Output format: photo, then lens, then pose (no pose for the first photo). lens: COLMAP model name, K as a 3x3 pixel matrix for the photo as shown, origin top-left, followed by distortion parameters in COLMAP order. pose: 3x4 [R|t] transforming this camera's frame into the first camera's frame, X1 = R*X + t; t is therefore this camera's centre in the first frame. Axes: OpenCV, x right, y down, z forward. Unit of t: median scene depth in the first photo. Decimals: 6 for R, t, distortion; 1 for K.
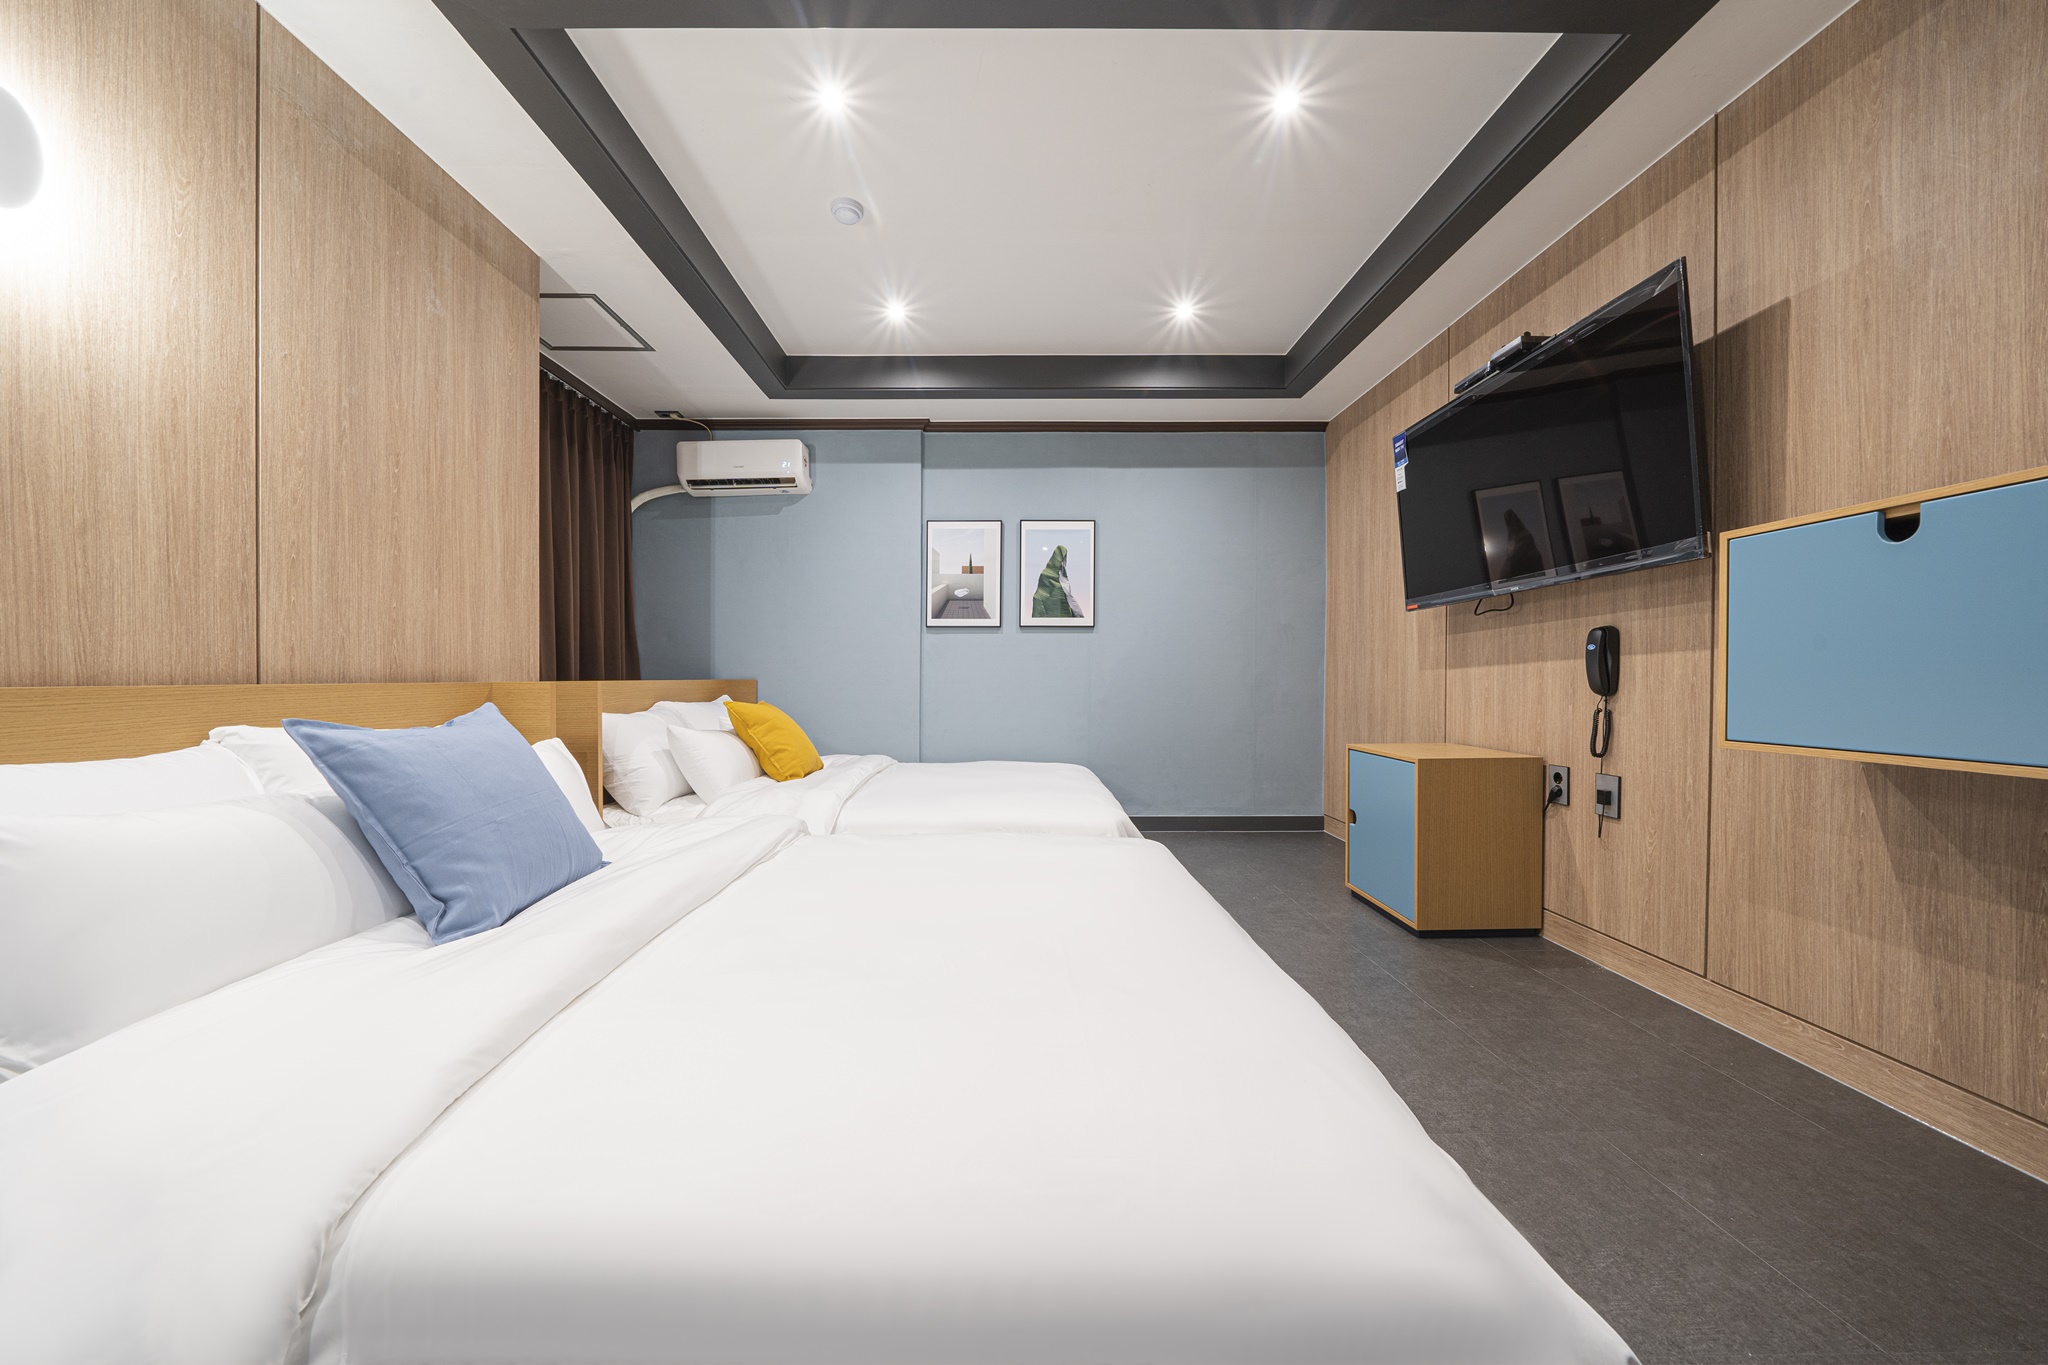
lens RADIAL K [[722.3, 0, 1032.9], [0, 722.3, 670.3], [0, 0, 1]] dist [-0.012336, 0.000204]
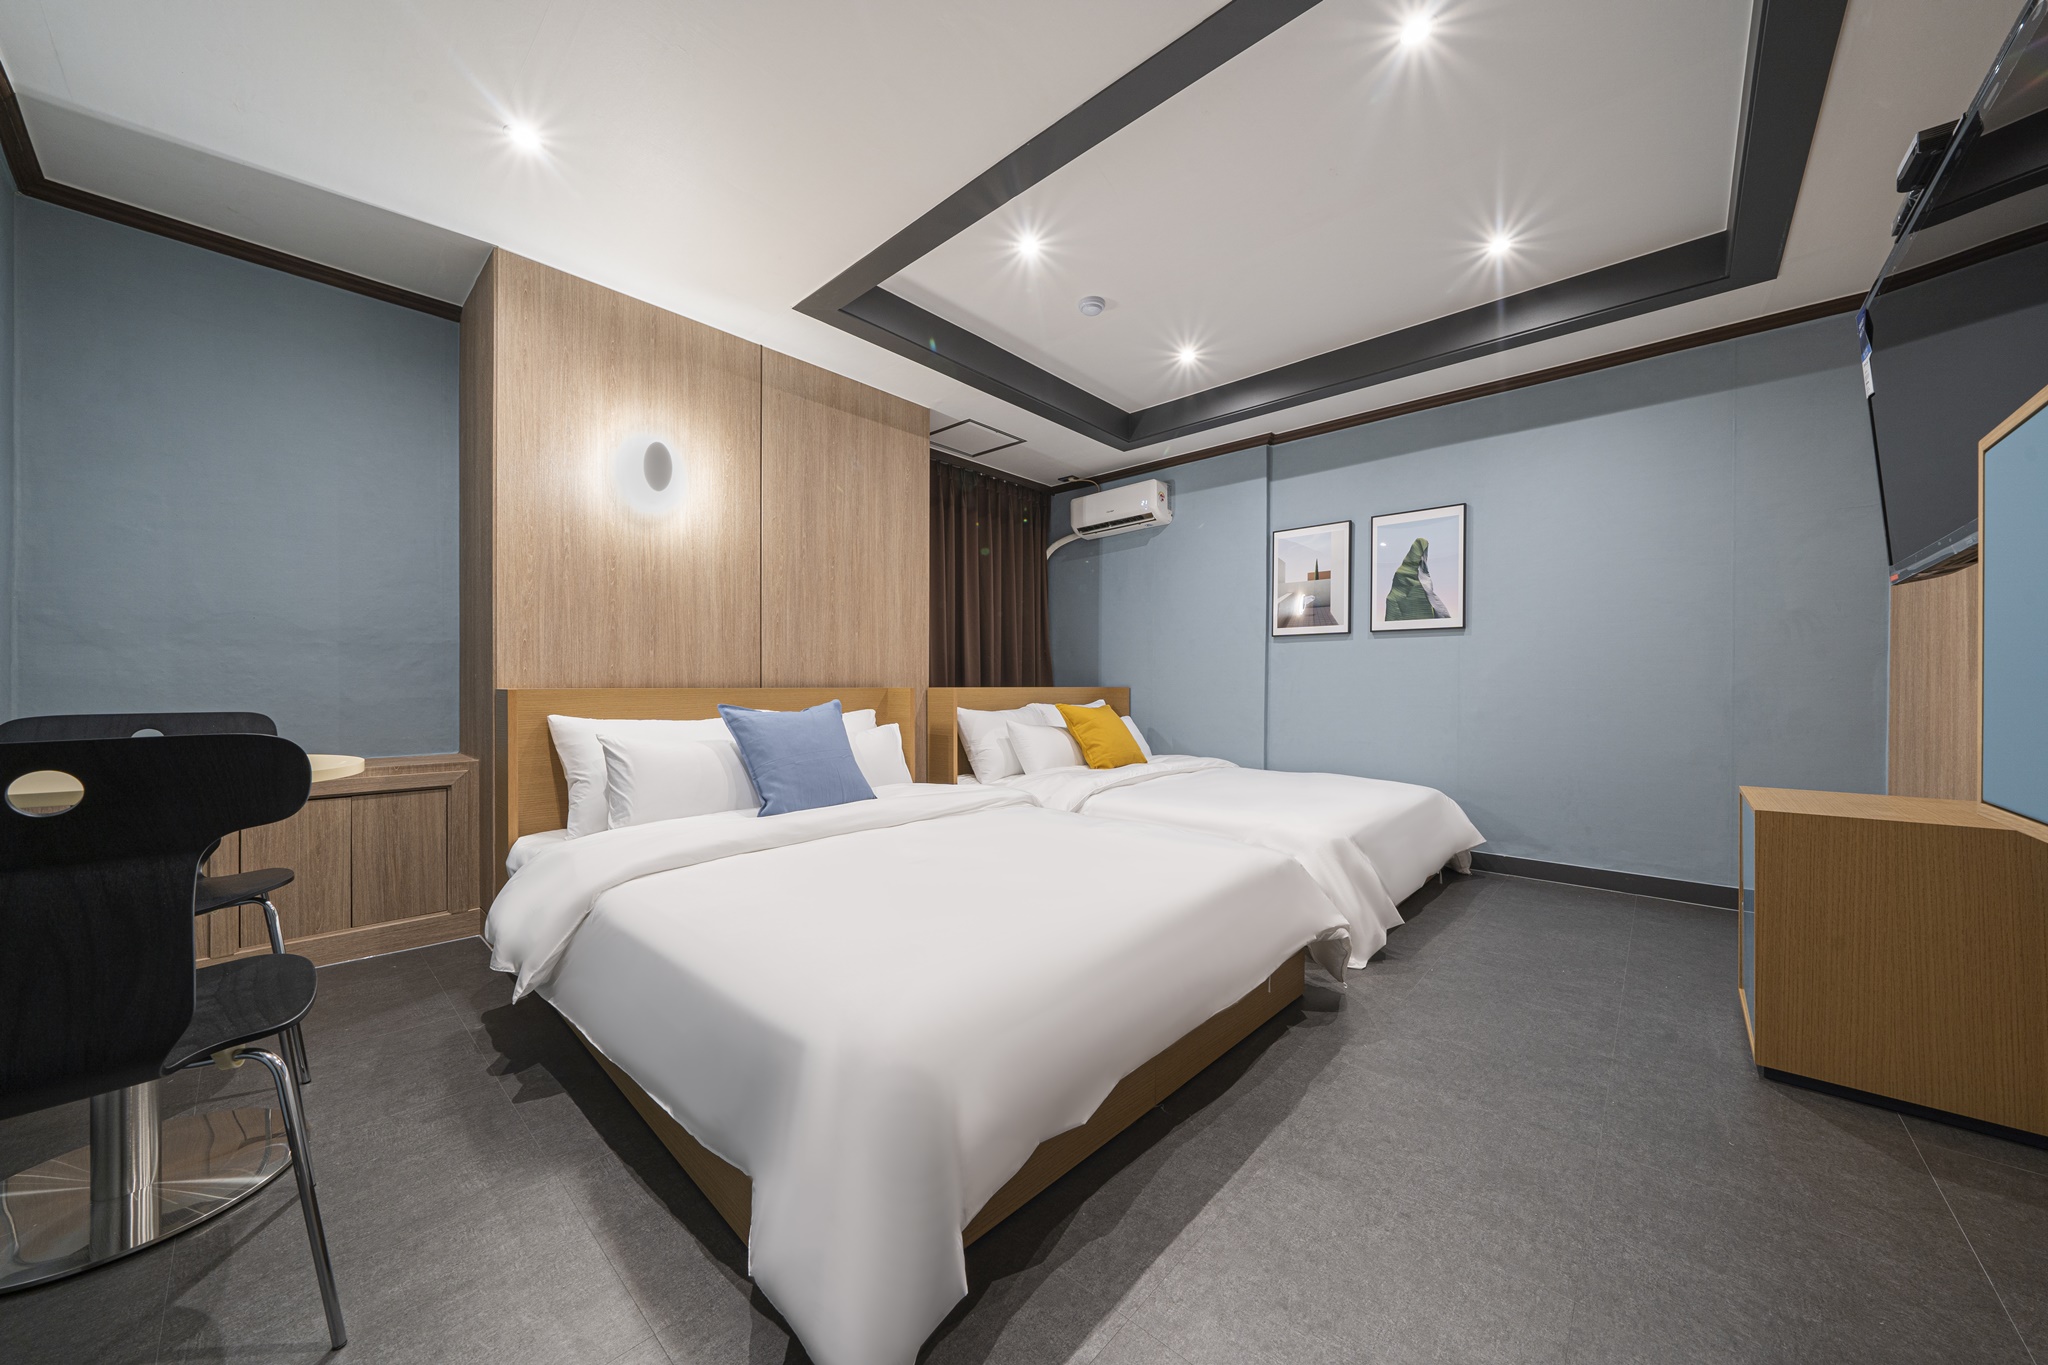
lens RADIAL K [[722.3, 0, 1016.1], [0, 722.3, 668.3], [0, 0, 1]] dist [-0.012336, 0.000204]
pose [[0.717224, -0.011514, -0.696748, 0.560237], [0.002515, 0.999900, -0.013935, -0.003707], [0.696838, 0.008243, 0.717181, 0.036749]]
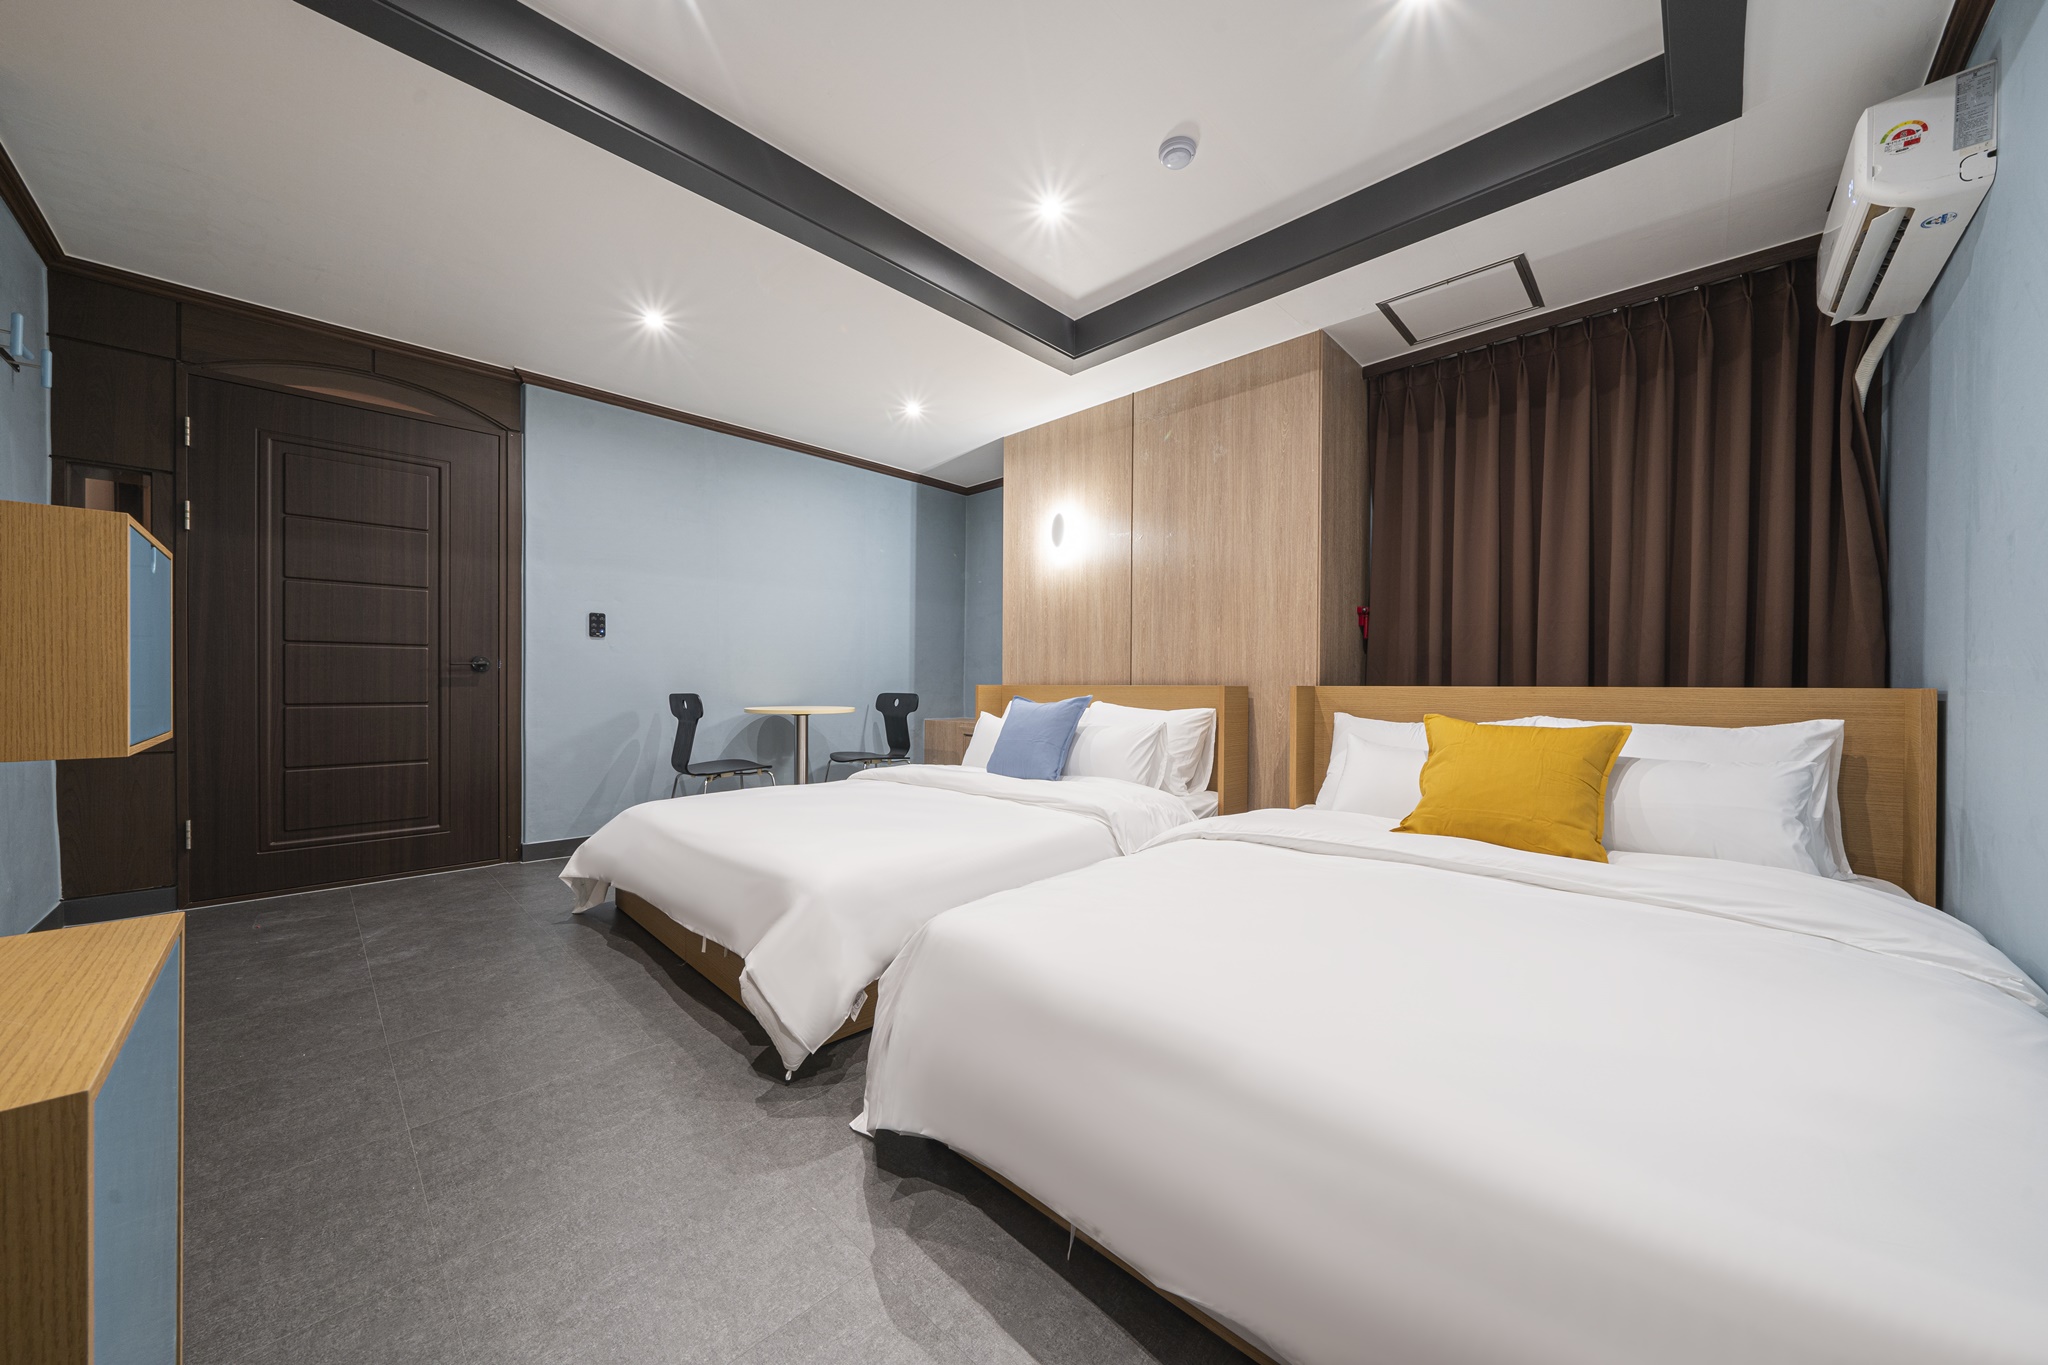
lens RADIAL K [[722.3, 0, 1036.5], [0, 722.3, 674.7], [0, 0, 1]] dist [-0.012336, 0.000204]
pose [[-0.720001, -0.008692, -0.693919, 0.527854], [0.006175, 0.999802, -0.018930, 0.018617], [0.693946, -0.017915, -0.719804, 1.692846]]
